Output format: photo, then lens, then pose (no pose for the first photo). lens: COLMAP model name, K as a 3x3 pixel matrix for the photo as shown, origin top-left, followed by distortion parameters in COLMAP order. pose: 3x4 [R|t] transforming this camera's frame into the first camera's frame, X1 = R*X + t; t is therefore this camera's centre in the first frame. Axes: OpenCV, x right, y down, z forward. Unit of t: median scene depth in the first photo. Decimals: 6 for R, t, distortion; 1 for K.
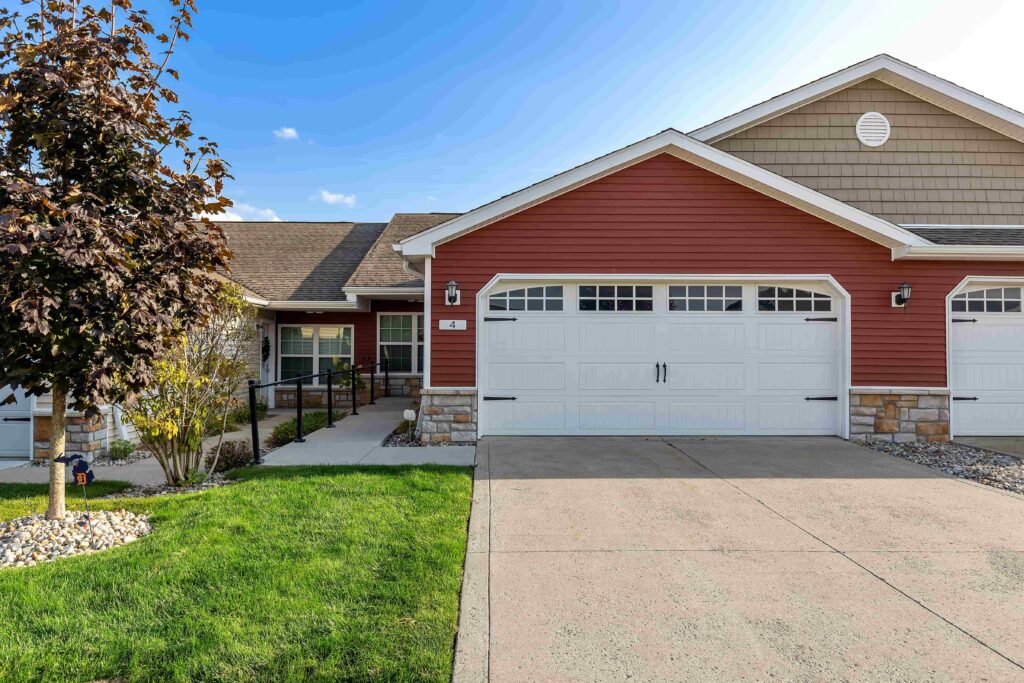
lens RADIAL K [[519.8, 0, 511.4], [0, 519.8, 338.1], [0, 0, 1]] dist [-0.005302, -0.000523]
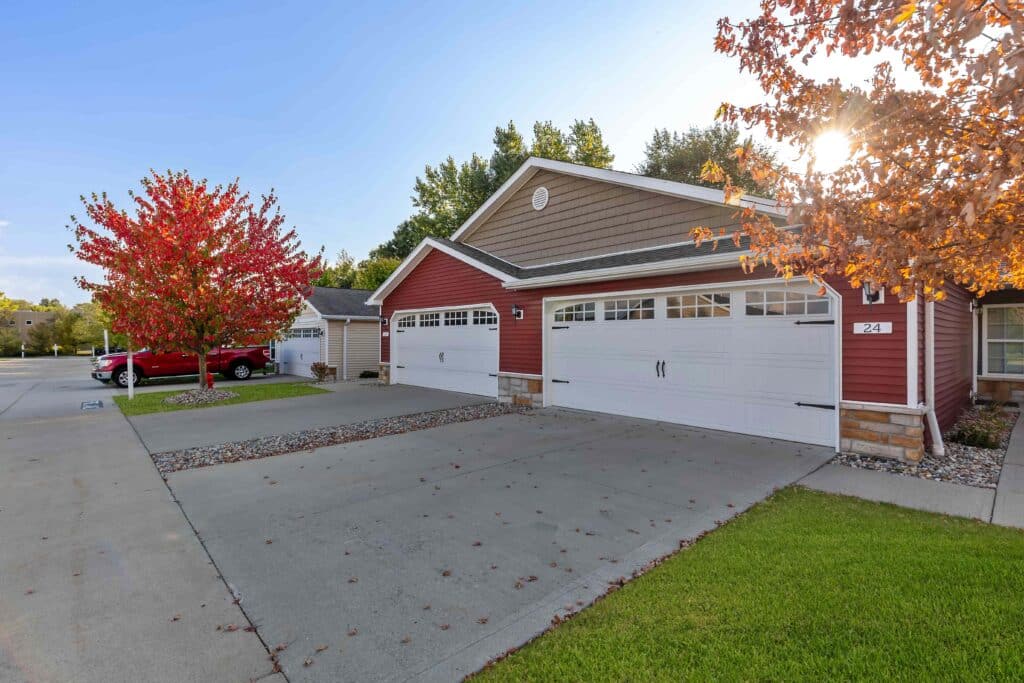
lens RADIAL K [[461.9, 0, 513.6], [0, 461.9, 339.1], [0, 0, 1]] dist [-0.000883, -0.000472]
pose [[0.671426, 0.000586, -0.741071, 0.866529], [-0.004354, 0.999986, -0.003154, 0.001298], [0.741058, 0.005344, 0.671419, 0.018823]]
